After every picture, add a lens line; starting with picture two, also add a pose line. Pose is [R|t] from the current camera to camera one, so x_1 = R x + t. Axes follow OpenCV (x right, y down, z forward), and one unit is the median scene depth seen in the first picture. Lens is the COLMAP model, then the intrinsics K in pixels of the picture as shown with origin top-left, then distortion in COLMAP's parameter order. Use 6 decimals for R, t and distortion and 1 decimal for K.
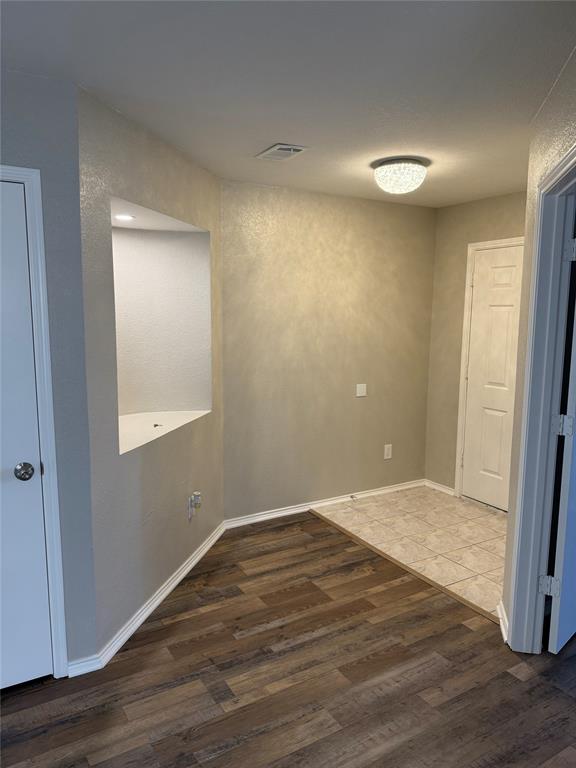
lens RADIAL K [[536.3, 0, 288.0], [0, 536.3, 384.0], [0, 0, 1]] dist [0.097237, -0.002170]
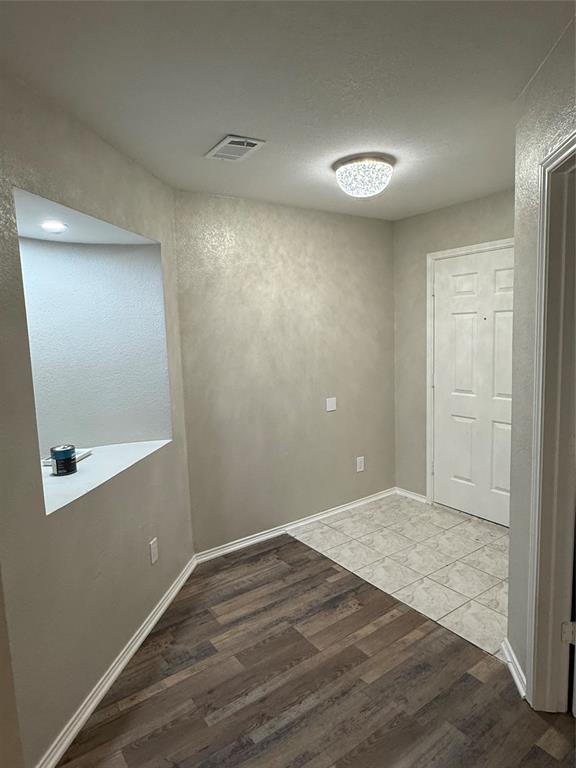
lens RADIAL K [[463.7, 0, 288.0], [0, 463.7, 384.0], [0, 0, 1]] dist [0.000251, 0.045143]
pose [[0.996148, -0.052957, 0.069892, 0.002000], [0.054104, 0.998428, -0.014622, -0.022854], [-0.069008, 0.018347, 0.997447, 0.213430]]
